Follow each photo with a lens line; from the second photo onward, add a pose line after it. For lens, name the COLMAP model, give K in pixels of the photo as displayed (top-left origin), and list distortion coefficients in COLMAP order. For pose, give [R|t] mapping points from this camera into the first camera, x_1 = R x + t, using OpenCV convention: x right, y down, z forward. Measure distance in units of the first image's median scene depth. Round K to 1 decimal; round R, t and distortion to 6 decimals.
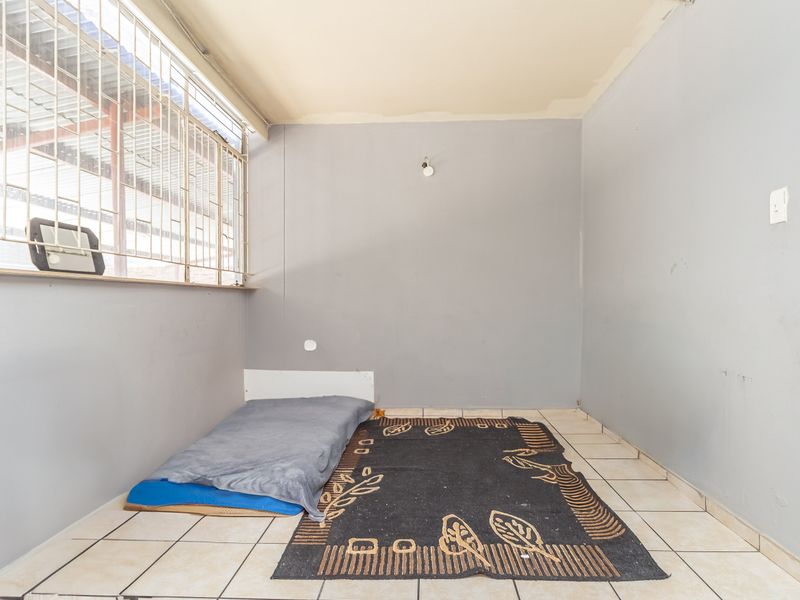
lens RADIAL K [[457.1, 0, 395.1], [0, 457.1, 303.2], [0, 0, 1]] dist [-0.000153, -0.000440]
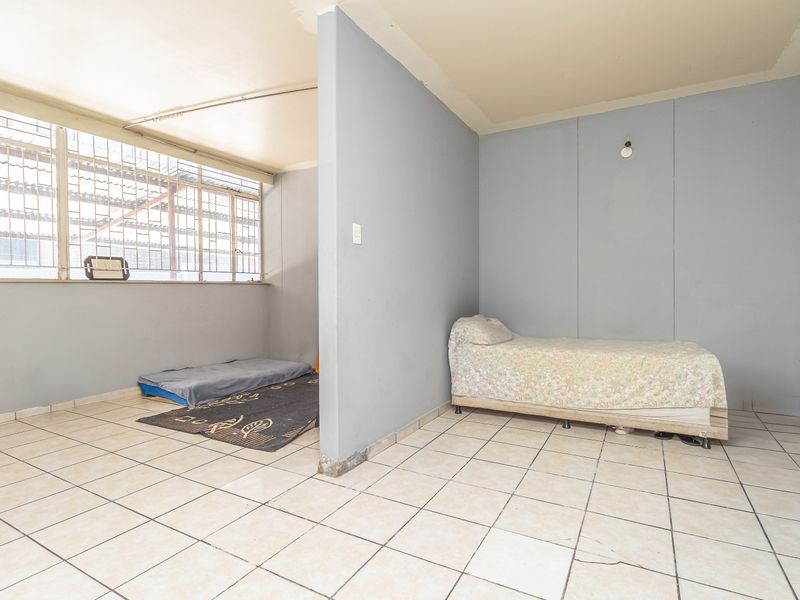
lens RADIAL K [[457.1, 0, 387.0], [0, 457.1, 291.6], [0, 0, 1]] dist [-0.000153, -0.000440]
pose [[0.874860, 0.003374, -0.484364, 1.205796], [-0.000330, 0.999980, 0.006370, -0.018608], [0.484376, -0.005413, 0.874843, -0.213691]]
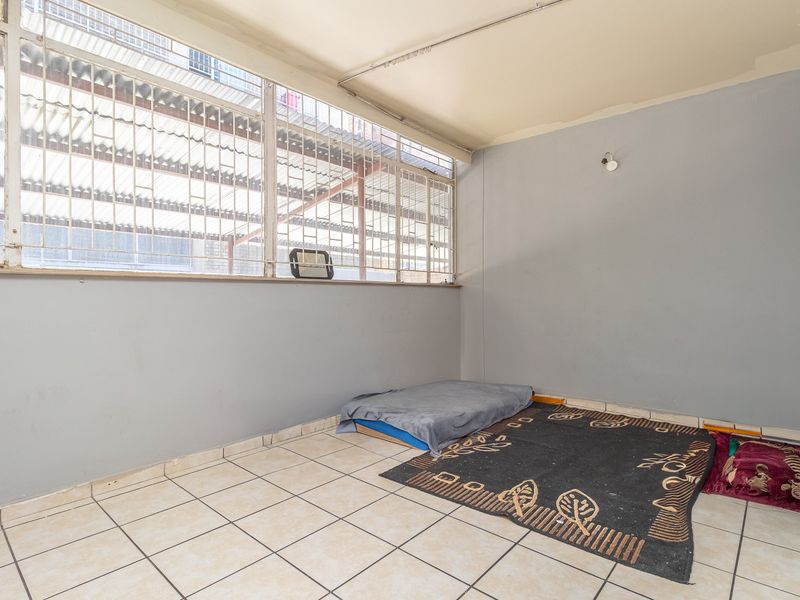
lens RADIAL K [[457.1, 0, 382.5], [0, 457.1, 289.6], [0, 0, 1]] dist [-0.000153, -0.000440]
pose [[0.751336, -0.002588, -0.659915, 0.501672], [-0.007152, 0.999902, -0.012063, -0.003237], [0.659882, 0.013783, 0.751243, -0.106370]]
